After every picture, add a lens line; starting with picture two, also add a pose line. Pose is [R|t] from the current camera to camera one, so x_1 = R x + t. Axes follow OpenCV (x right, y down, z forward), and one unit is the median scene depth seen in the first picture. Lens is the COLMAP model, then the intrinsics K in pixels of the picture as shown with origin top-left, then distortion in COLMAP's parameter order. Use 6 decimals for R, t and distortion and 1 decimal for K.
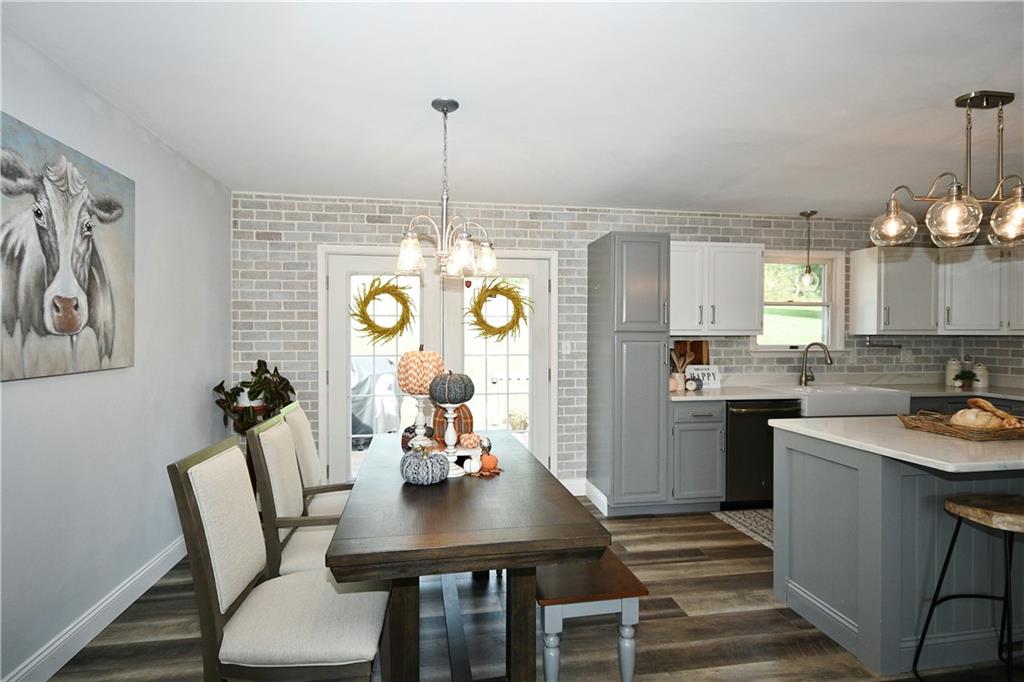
lens RADIAL K [[506.1, 0, 510.4], [0, 506.1, 340.3], [0, 0, 1]] dist [0.006421, -0.001504]
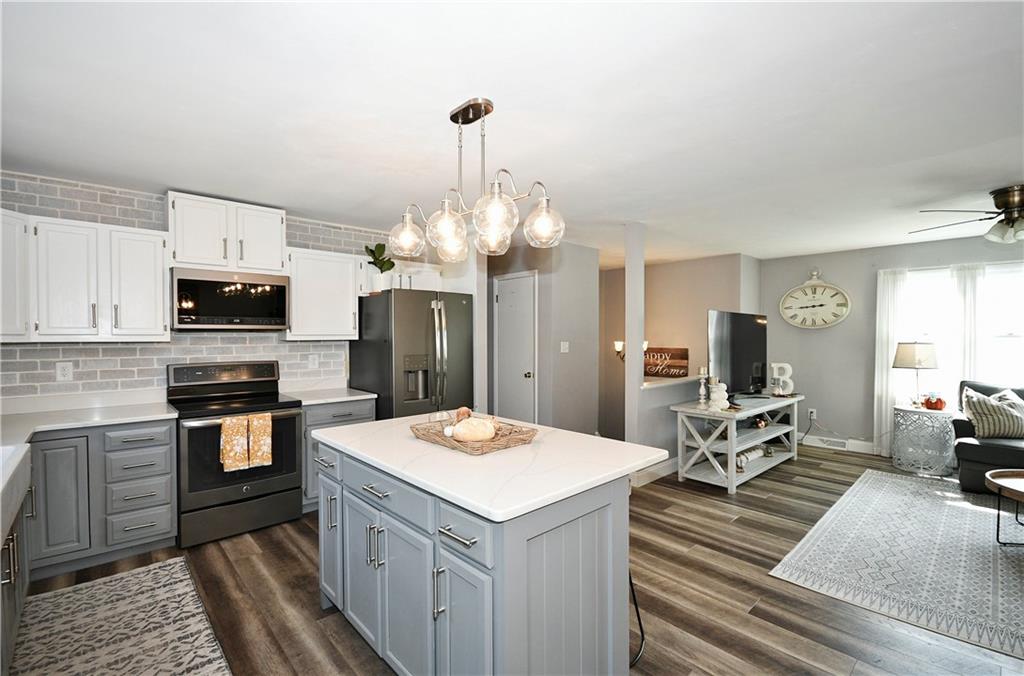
lens RADIAL K [[449.6, 0, 511.1], [0, 449.6, 340.7], [0, 0, 1]] dist [0.002116, -0.010651]
pose [[-0.555059, -0.010487, 0.831745, 0.076347], [0.009687, 0.999771, 0.019070, -0.018307], [-0.831754, 0.018642, -0.554831, 0.807575]]
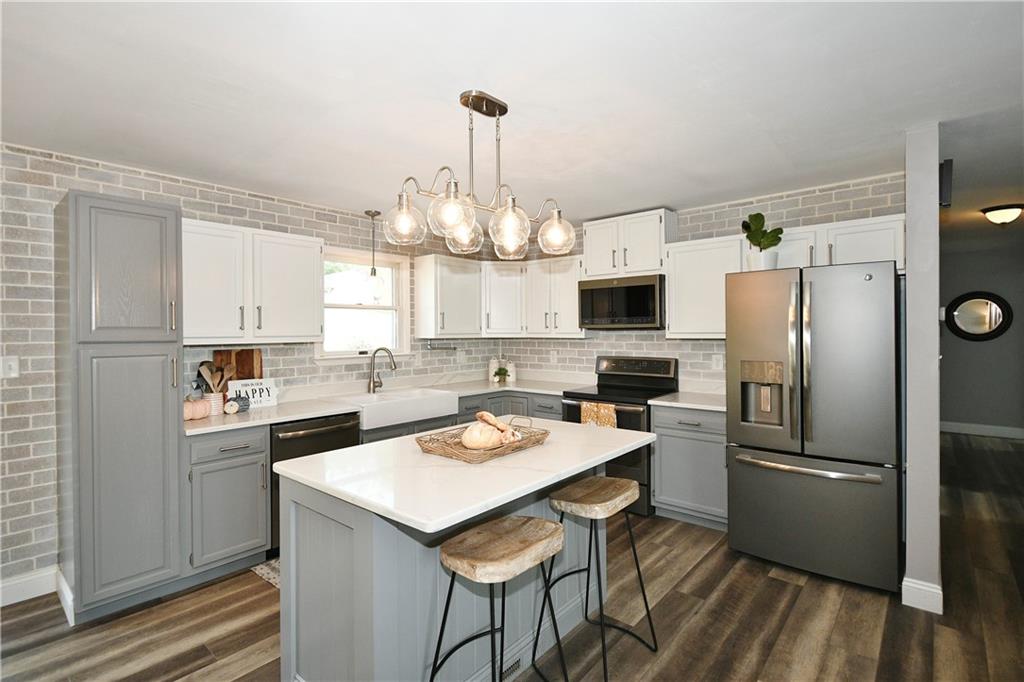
lens RADIAL K [[486.0, 0, 504.4], [0, 486.0, 338.2], [0, 0, 1]] dist [-0.000664, -0.000622]
pose [[0.767365, -0.016251, 0.641004, 0.206196], [0.014893, 0.999861, 0.007520, -0.018629], [-0.641037, 0.003776, 0.767501, 0.152096]]
